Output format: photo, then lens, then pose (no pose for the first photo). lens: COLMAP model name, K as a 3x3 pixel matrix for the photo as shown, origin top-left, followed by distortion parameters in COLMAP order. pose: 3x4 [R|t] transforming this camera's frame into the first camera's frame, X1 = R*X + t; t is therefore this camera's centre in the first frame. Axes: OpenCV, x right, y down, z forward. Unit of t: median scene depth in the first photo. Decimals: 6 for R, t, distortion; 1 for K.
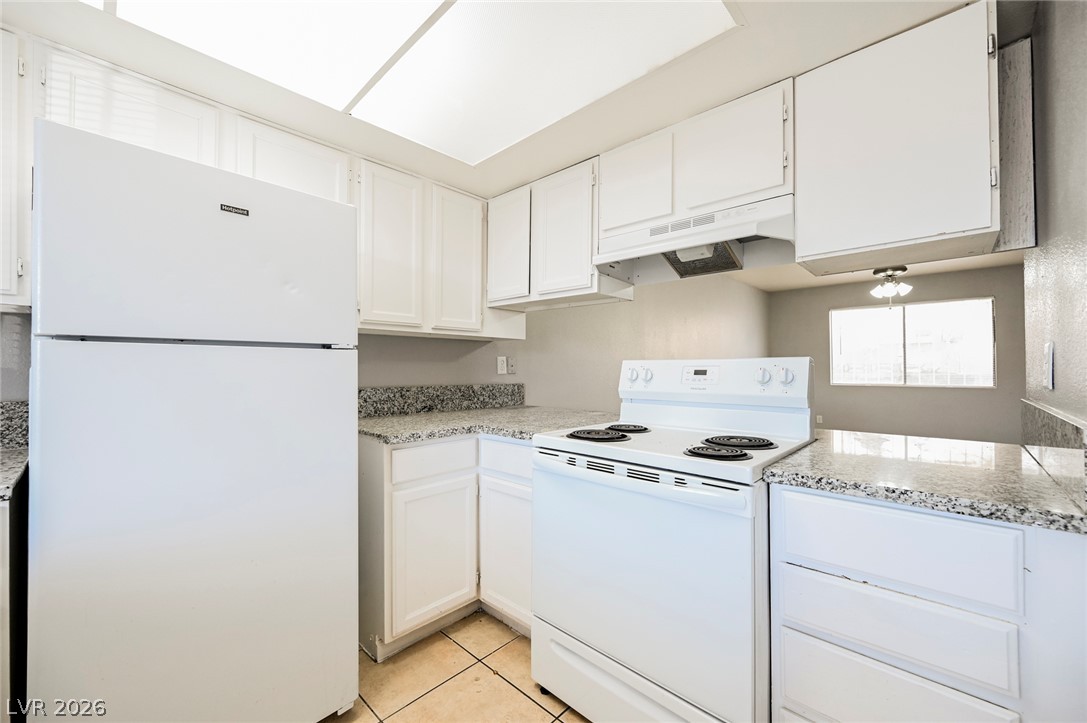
lens RADIAL K [[429.5, 0, 545.1], [0, 429.5, 360.5], [0, 0, 1]] dist [-0.004491, -0.000791]
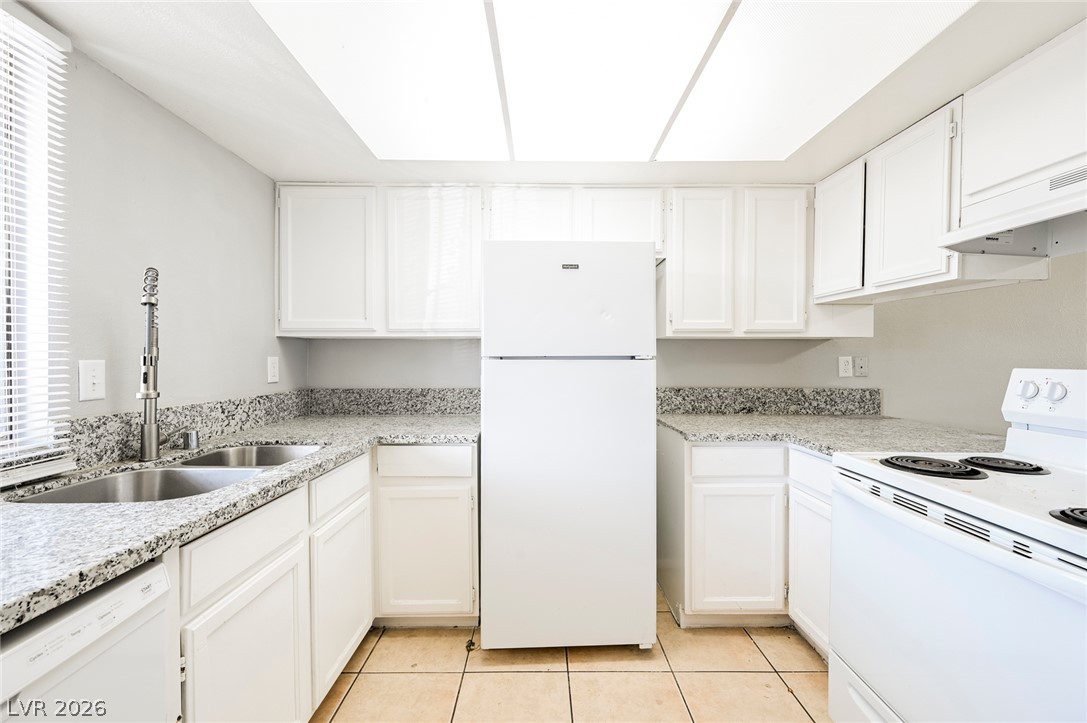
lens RADIAL K [[429.5, 0, 540.6], [0, 429.5, 360.3], [0, 0, 1]] dist [-0.004491, -0.000791]
pose [[0.691643, 0.005471, -0.722219, 0.157283], [0.008894, 0.999831, 0.016091, -0.033942], [0.722185, -0.017553, 0.691477, -0.054310]]
